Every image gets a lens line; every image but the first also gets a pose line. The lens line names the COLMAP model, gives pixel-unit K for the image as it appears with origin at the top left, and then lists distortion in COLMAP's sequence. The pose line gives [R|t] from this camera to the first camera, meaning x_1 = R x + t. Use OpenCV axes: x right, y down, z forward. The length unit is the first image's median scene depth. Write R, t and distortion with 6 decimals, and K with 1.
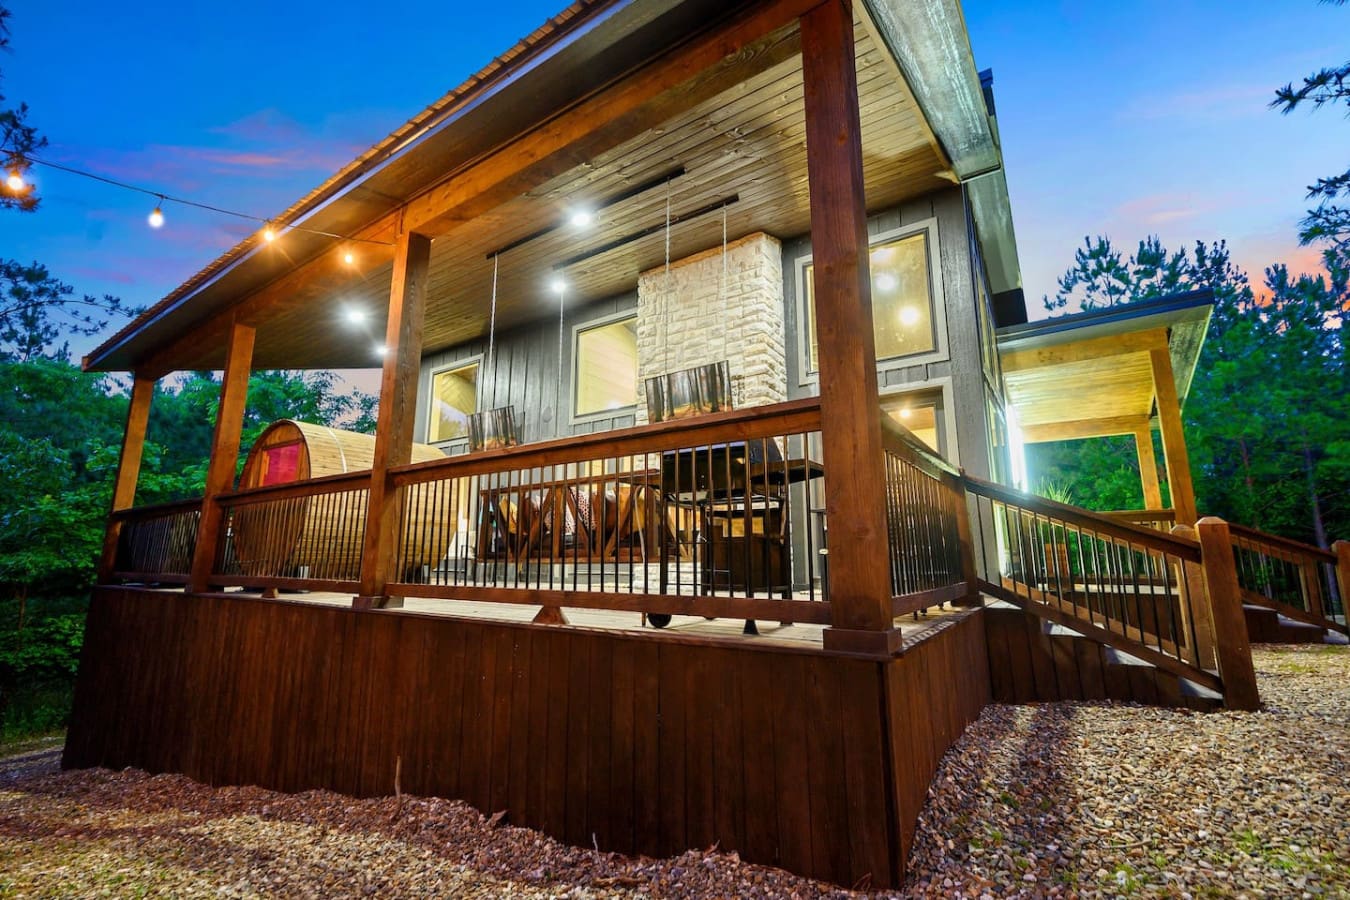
lens RADIAL K [[583.1, 0, 670.3], [0, 583.1, 452.4], [0, 0, 1]] dist [0.000760, -0.000049]
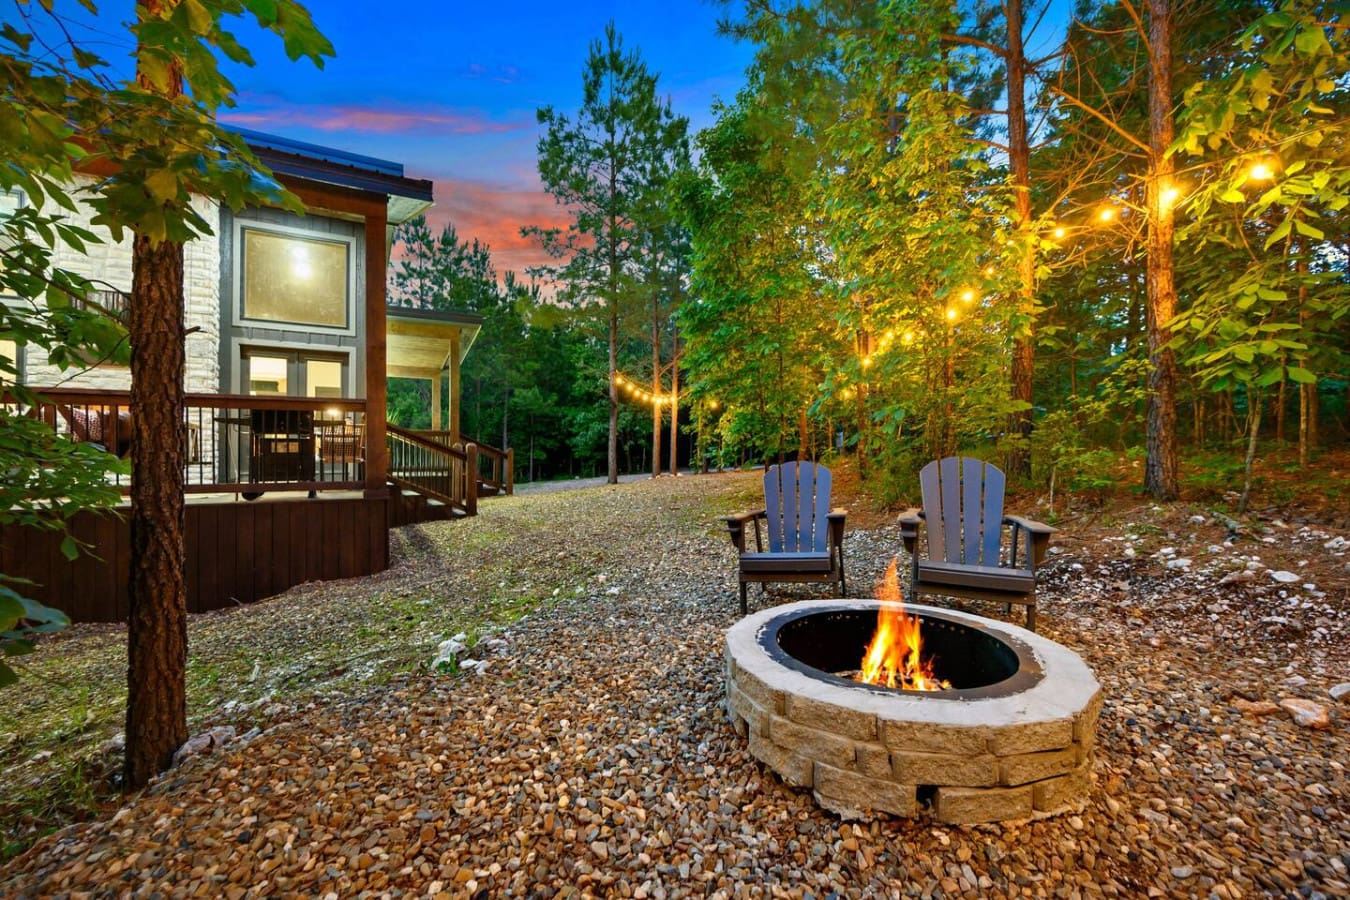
lens RADIAL K [[583.1, 0, 670.3], [0, 583.1, 452.4], [0, 0, 1]] dist [0.000760, -0.000049]
pose [[0.446618, 0.001898, 0.894722, -0.506159], [-0.166543, 0.982698, 0.081049, -0.108044], [-0.879088, -0.185208, 0.439207, -0.463841]]
